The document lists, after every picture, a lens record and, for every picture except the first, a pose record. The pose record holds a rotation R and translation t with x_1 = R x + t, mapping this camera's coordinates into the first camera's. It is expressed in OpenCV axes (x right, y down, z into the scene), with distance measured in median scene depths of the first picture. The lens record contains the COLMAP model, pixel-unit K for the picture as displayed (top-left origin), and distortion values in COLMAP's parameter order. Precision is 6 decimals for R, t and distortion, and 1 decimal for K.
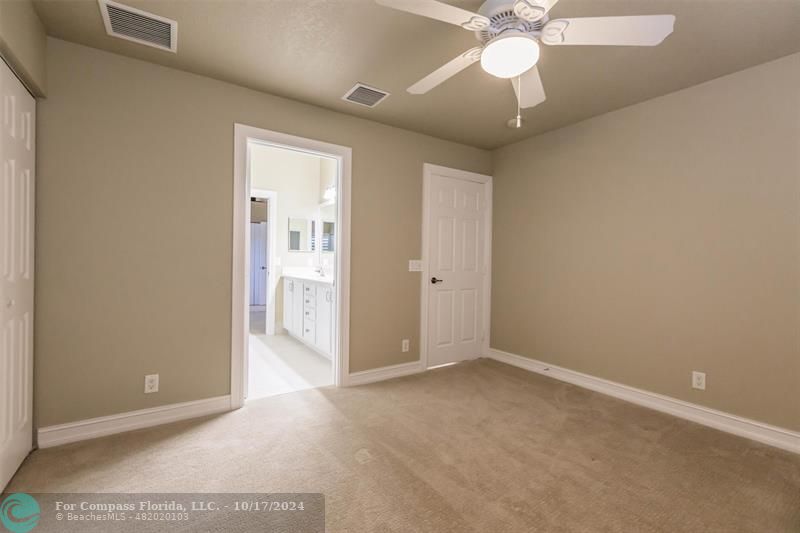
lens RADIAL K [[361.2, 0, 393.5], [0, 361.2, 262.1], [0, 0, 1]] dist [0.000559, -0.000131]
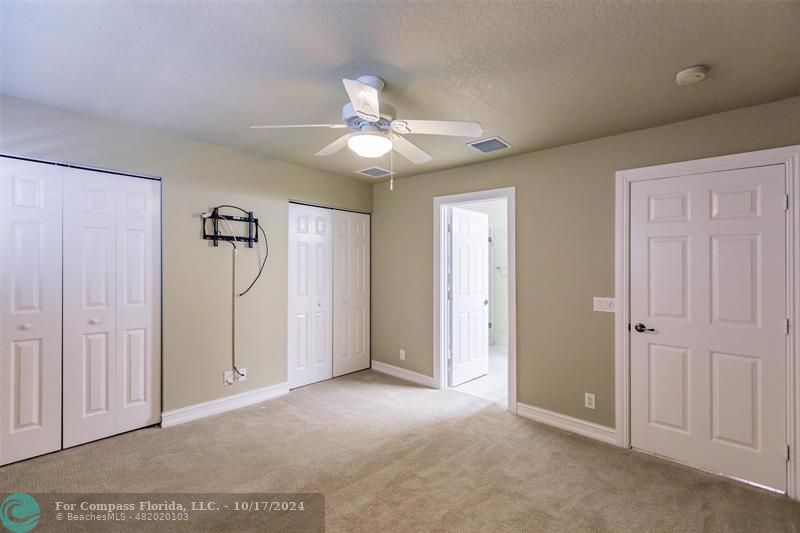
lens RADIAL K [[361.2, 0, 393.3], [0, 361.2, 265.8], [0, 0, 1]] dist [0.000559, -0.000131]
pose [[0.220171, -0.004532, -0.975451, 0.814986], [-0.012717, 0.999891, -0.007516, -0.070405], [0.975378, 0.014060, 0.220090, 0.418174]]
